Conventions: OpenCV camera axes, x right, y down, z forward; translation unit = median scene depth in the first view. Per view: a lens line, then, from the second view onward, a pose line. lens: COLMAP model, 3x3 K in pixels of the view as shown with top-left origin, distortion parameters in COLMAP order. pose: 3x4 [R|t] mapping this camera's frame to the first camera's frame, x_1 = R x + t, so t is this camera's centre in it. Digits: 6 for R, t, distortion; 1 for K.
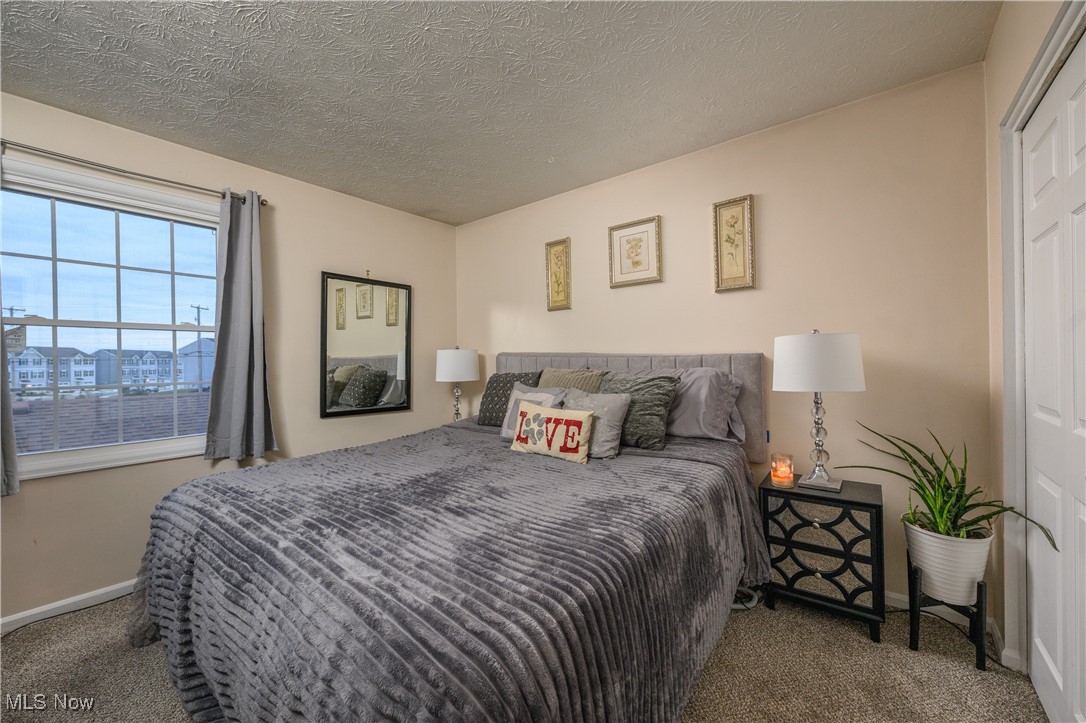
lens RADIAL K [[427.6, 0, 543.1], [0, 427.6, 360.9], [0, 0, 1]] dist [-0.000562, 0.000021]
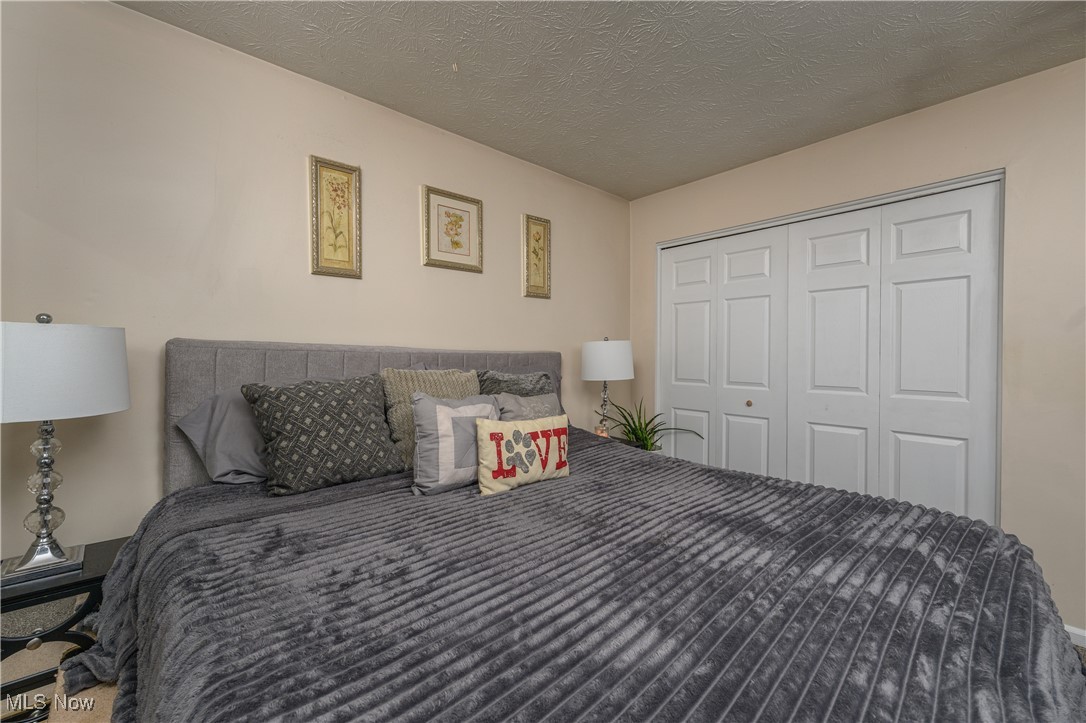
lens RADIAL K [[427.6, 0, 543.1], [0, 427.6, 359.4], [0, 0, 1]] dist [-0.000562, 0.000021]
pose [[0.175306, -0.000111, 0.984514, -0.696705], [-0.001629, 0.999999, 0.000403, 0.001549], [-0.984513, -0.001675, 0.175306, 0.802362]]
